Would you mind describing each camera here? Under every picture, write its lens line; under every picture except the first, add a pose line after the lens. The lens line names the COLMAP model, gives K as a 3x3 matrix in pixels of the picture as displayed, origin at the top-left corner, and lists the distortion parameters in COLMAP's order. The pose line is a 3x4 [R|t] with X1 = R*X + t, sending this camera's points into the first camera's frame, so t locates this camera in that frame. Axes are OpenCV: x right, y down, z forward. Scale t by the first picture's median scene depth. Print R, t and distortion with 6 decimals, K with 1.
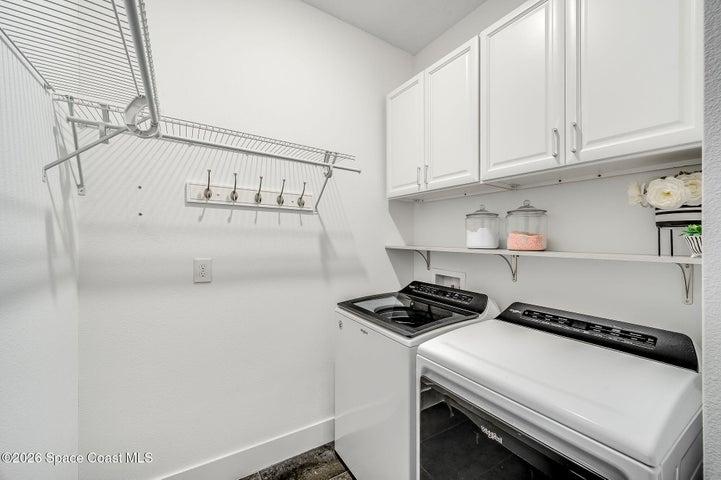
lens RADIAL K [[292.4, 0, 363.4], [0, 292.4, 239.8], [0, 0, 1]] dist [0.002326, 0.000263]
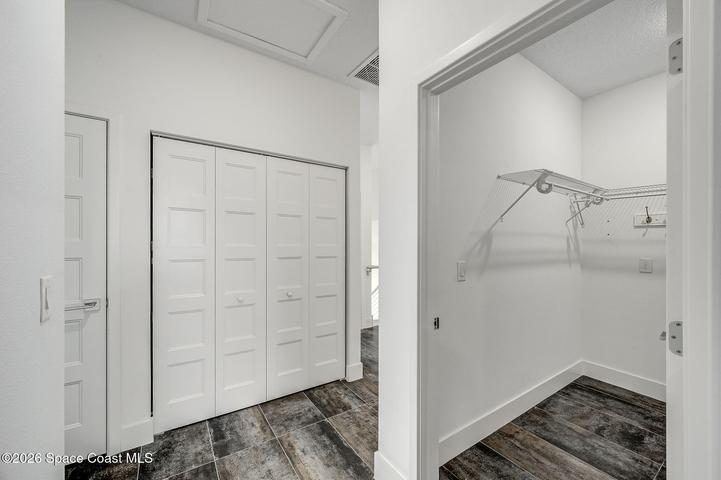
lens RADIAL K [[285.4, 0, 359.1], [0, 285.4, 238.3], [0, 0, 1]] dist [0.000879, 0.000117]
pose [[0.023023, -0.020766, -0.999519, 1.335209], [-0.006649, 0.999759, -0.020924, -0.007570], [0.999713, 0.007127, 0.022880, -0.882115]]
